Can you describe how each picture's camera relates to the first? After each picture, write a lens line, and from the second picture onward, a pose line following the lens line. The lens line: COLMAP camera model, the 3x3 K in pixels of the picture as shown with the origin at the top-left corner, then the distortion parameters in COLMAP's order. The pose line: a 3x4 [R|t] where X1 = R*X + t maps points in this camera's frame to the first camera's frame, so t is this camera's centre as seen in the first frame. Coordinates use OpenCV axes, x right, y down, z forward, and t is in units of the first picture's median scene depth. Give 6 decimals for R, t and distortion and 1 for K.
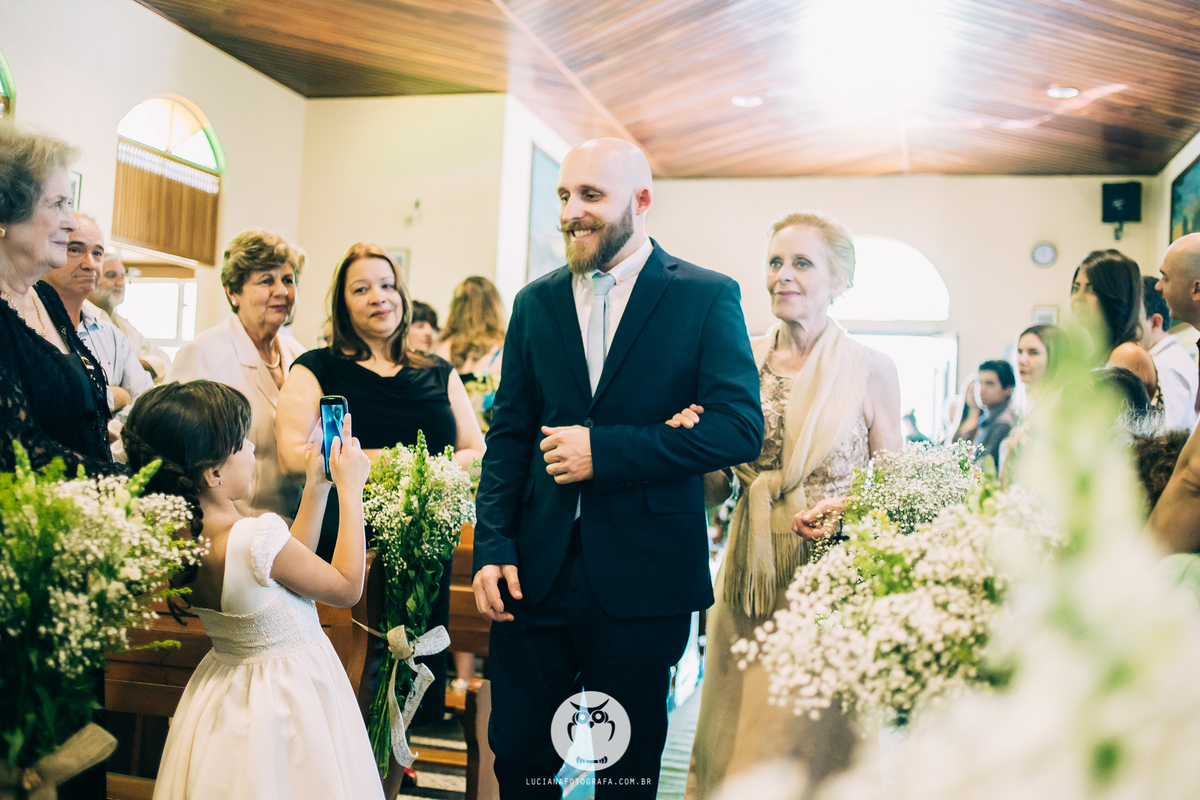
lens RADIAL K [[1186.6, 0, 632.3], [0, 1186.6, 402.6], [0, 0, 1]] dist [-0.046277, 0.032740]
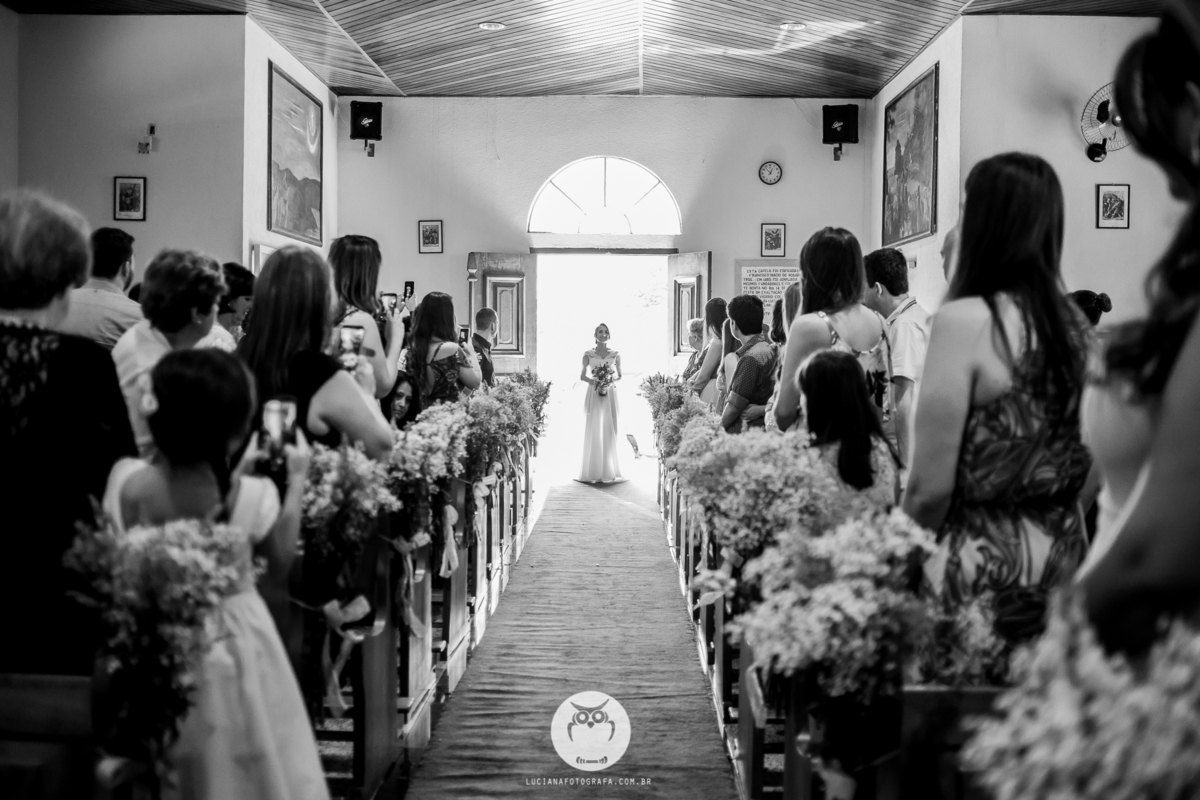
lens RADIAL K [[1221.5, 0, 600.0], [0, 1221.5, 400.0], [0, 0, 1]] dist [-0.072948, 0.042596]
pose [[0.977458, -0.040802, 0.207150, -0.037376], [0.024086, 0.996293, 0.082585, -0.021127], [-0.209751, -0.075734, 0.974817, -0.044378]]
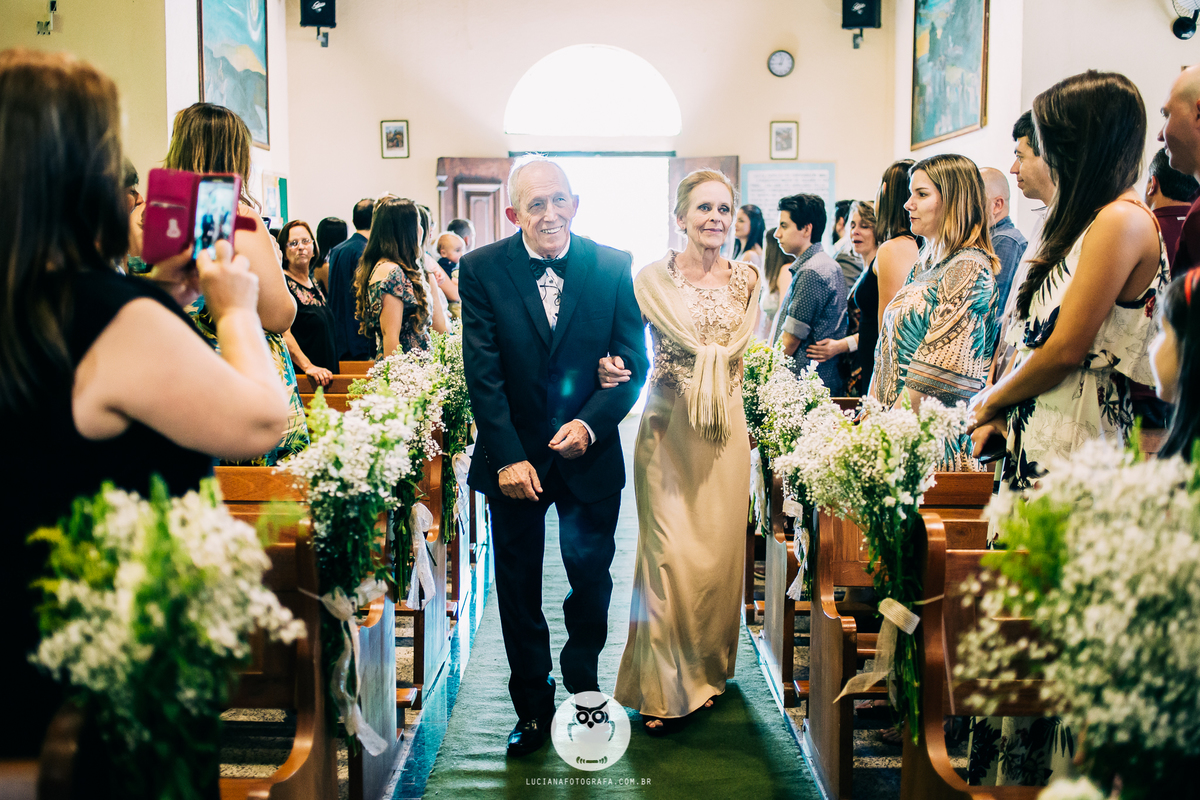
lens RADIAL K [[1221.5, 0, 600.0], [0, 1221.5, 400.0], [0, 0, 1]] dist [-0.072948, 0.042596]
pose [[0.971909, -0.065195, 0.226145, -0.023639], [0.031217, 0.988088, 0.150693, -0.015632], [-0.233276, -0.139400, 0.962367, 0.102243]]
